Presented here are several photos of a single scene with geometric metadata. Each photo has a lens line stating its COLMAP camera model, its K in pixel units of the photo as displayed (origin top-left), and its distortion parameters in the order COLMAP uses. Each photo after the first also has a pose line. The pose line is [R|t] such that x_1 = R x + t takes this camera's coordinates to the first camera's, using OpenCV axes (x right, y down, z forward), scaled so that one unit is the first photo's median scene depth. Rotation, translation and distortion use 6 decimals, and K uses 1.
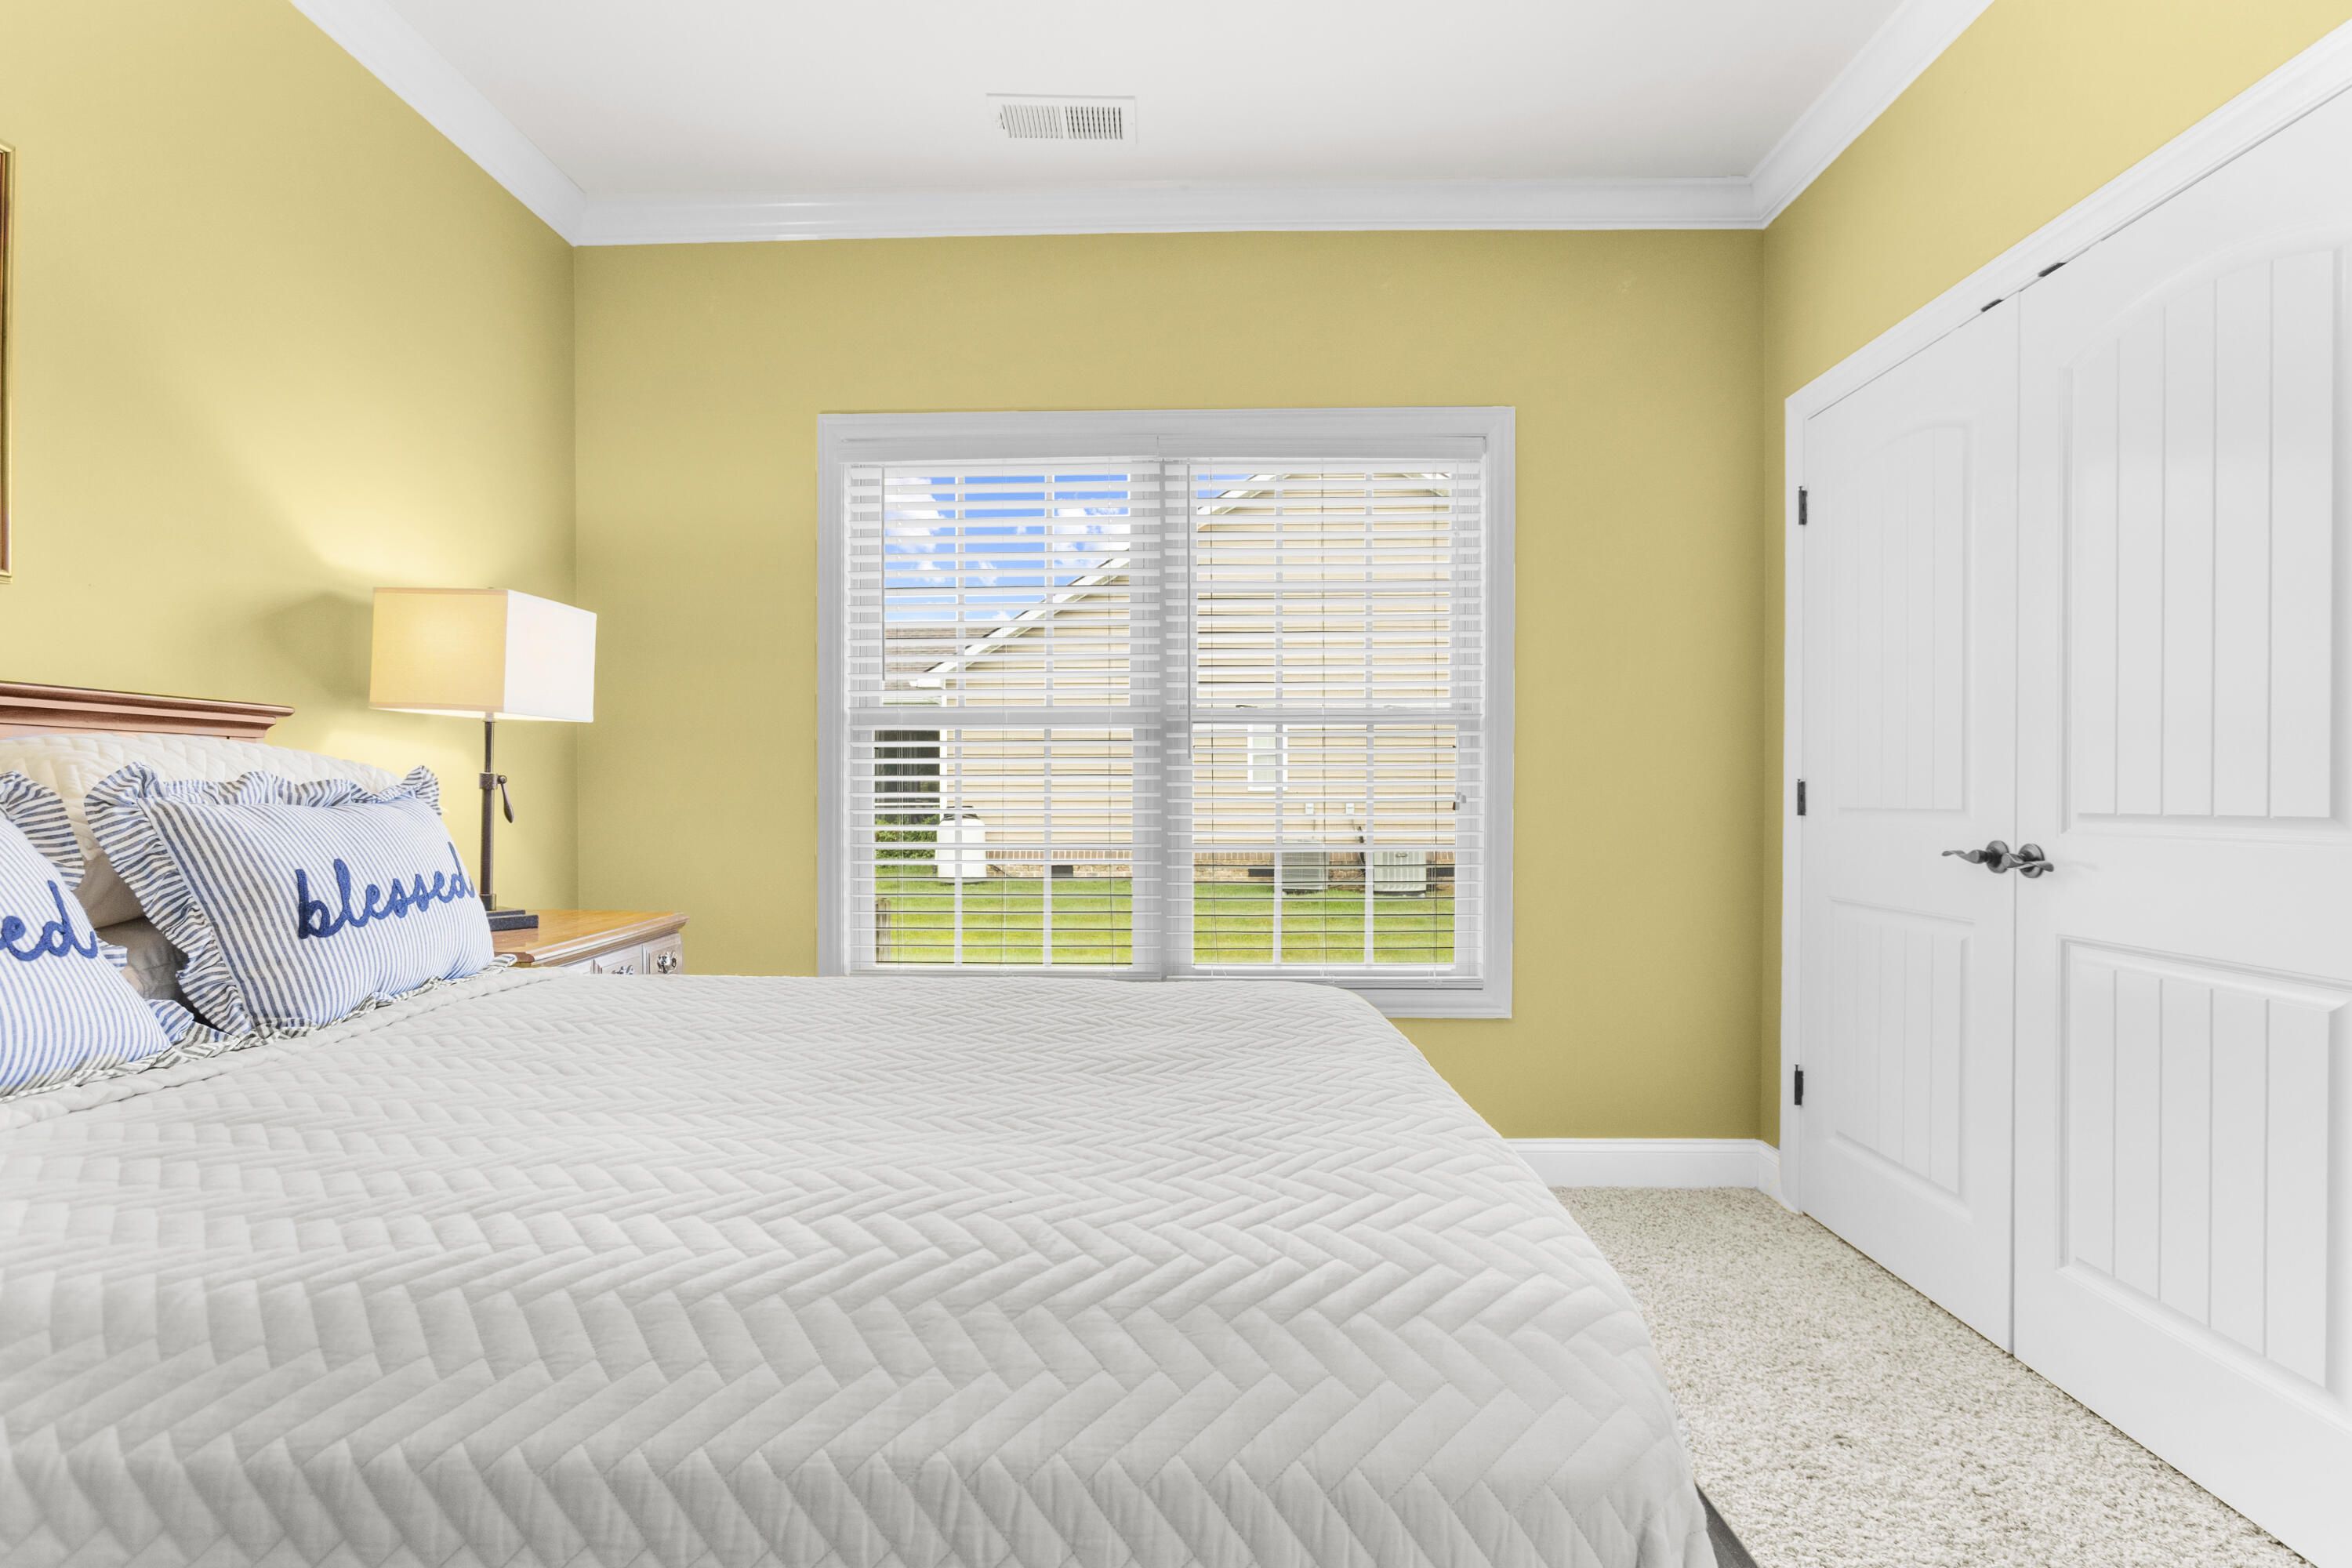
lens RADIAL K [[1160.7, 0, 1177.1], [0, 1160.7, 792.2], [0, 0, 1]] dist [0.003226, 0.000815]
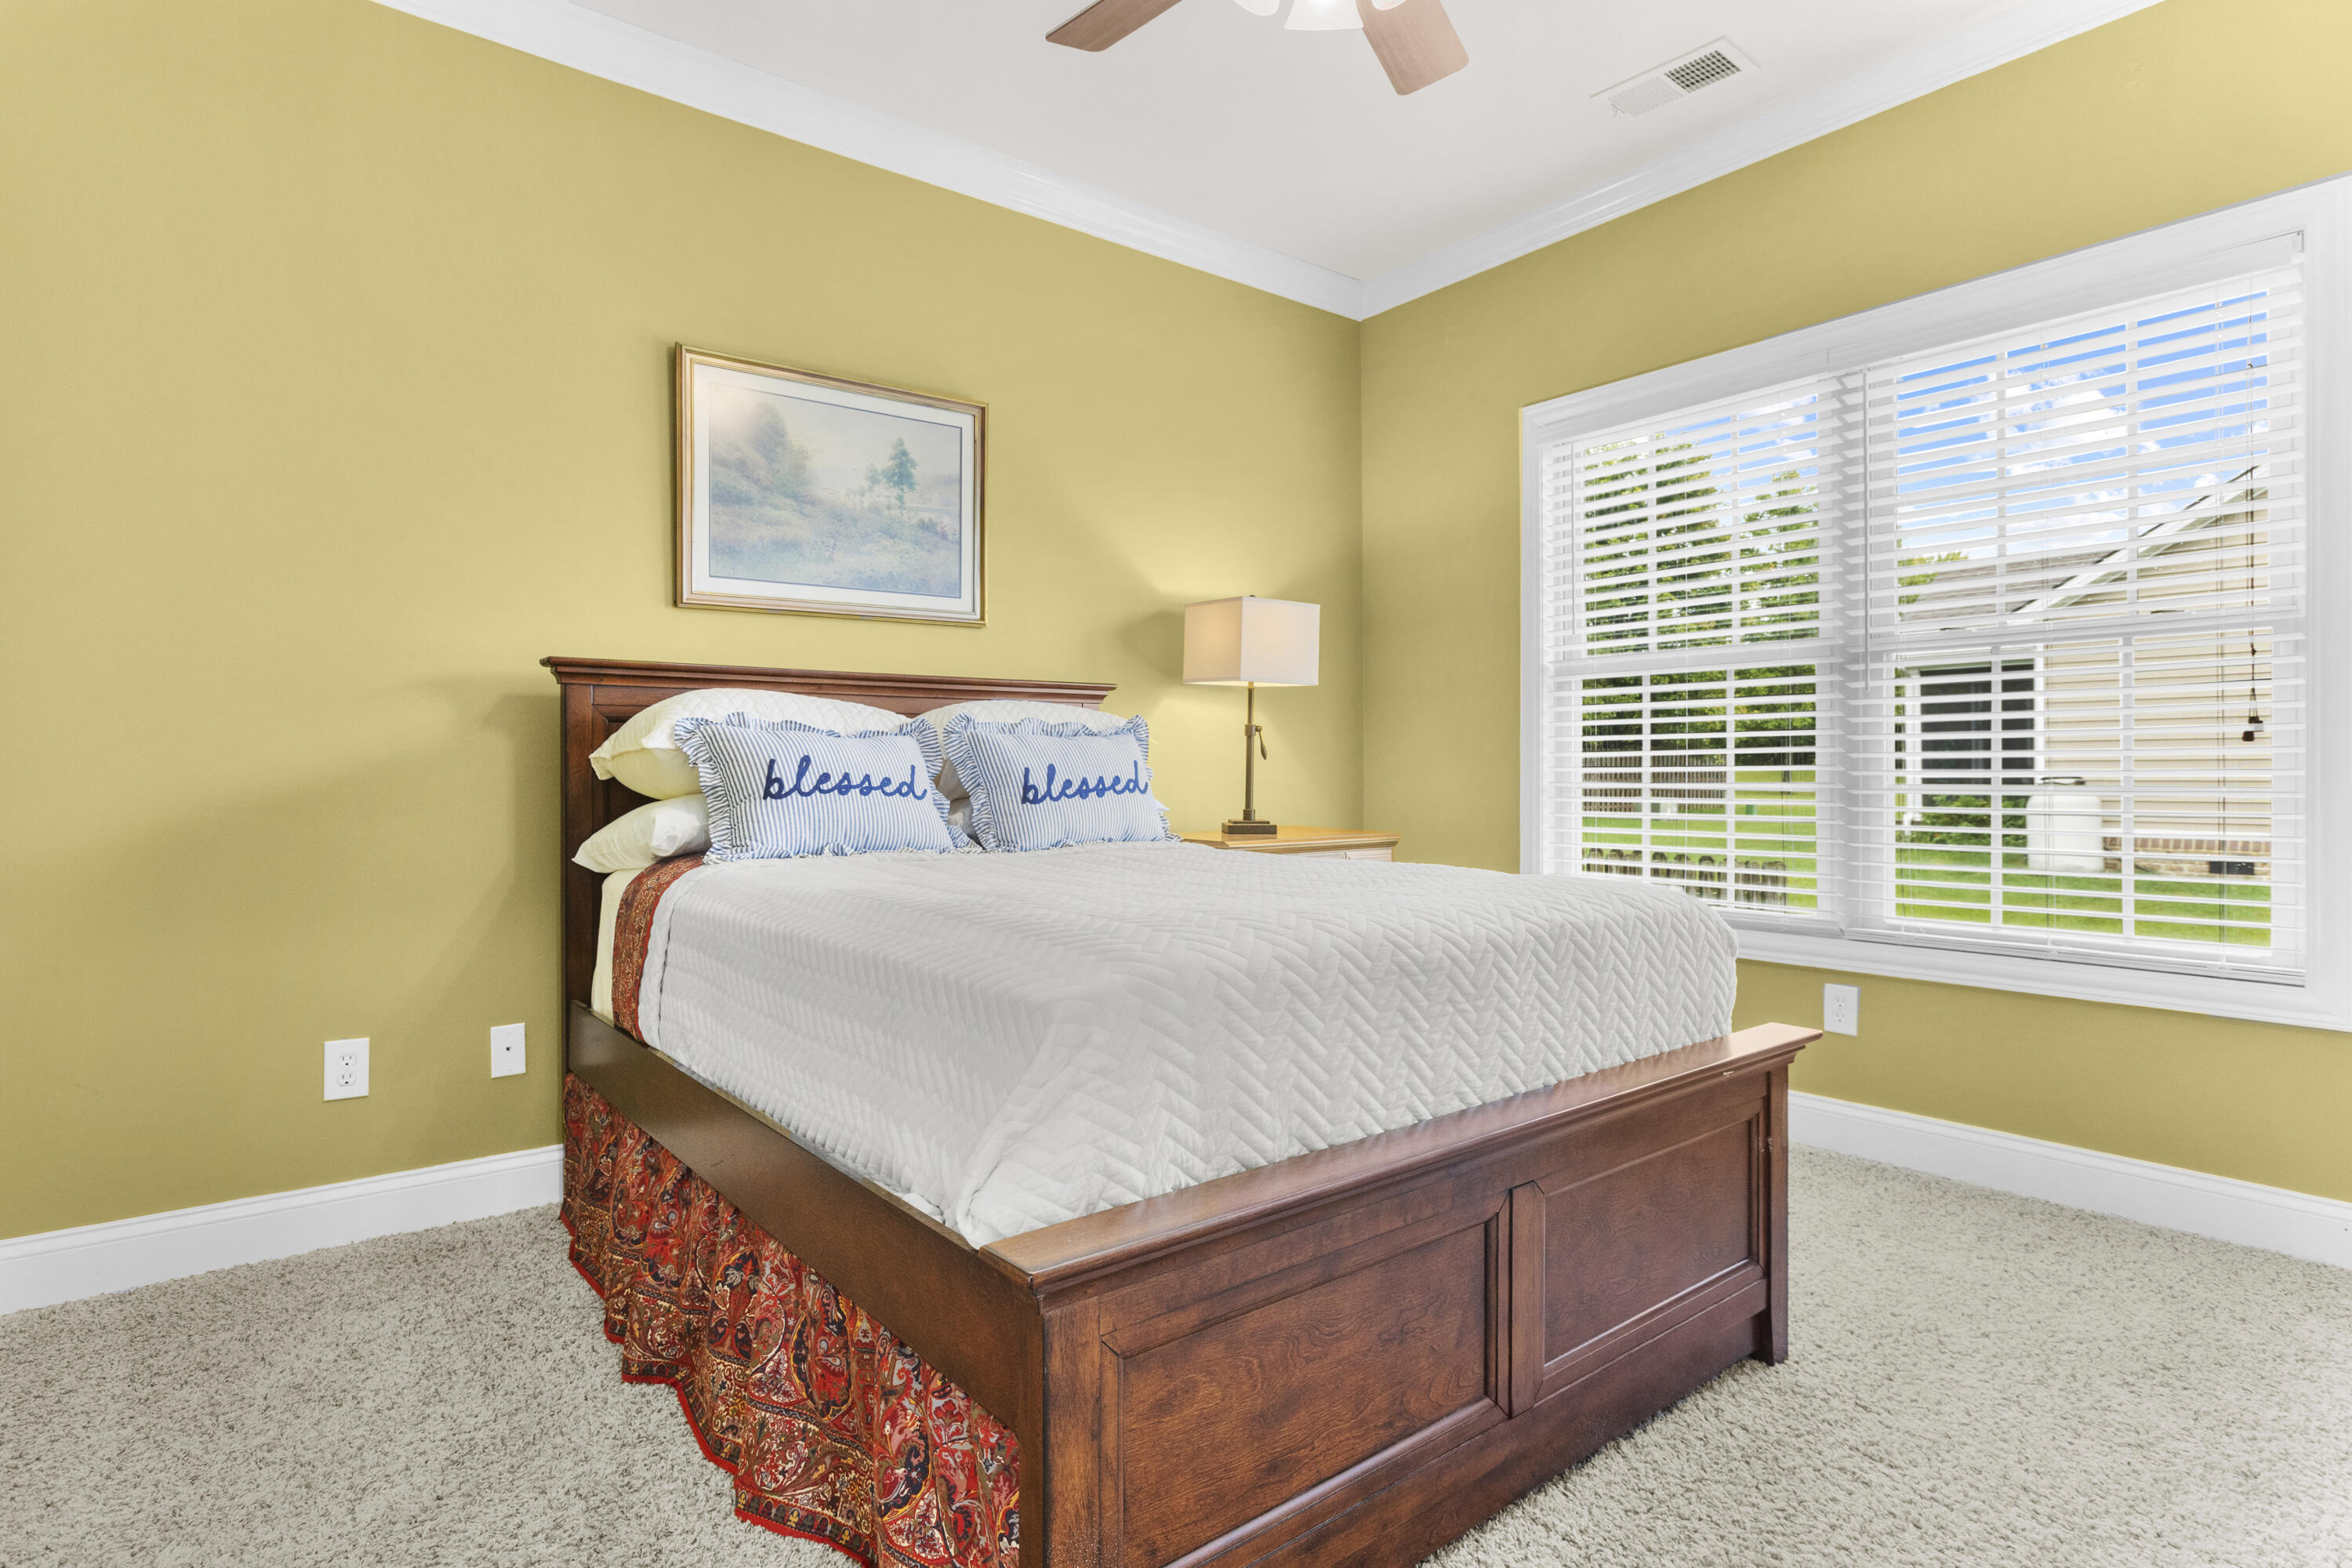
lens RADIAL K [[1240.5, 0, 1175.9], [0, 1240.5, 773.4], [0, 0, 1]] dist [-0.025936, -0.000154]
pose [[0.637904, 0.000859, -0.770115, 0.540688], [0.001962, 0.999994, 0.002740, 0.040888], [0.770113, -0.003259, 0.637899, -0.050397]]
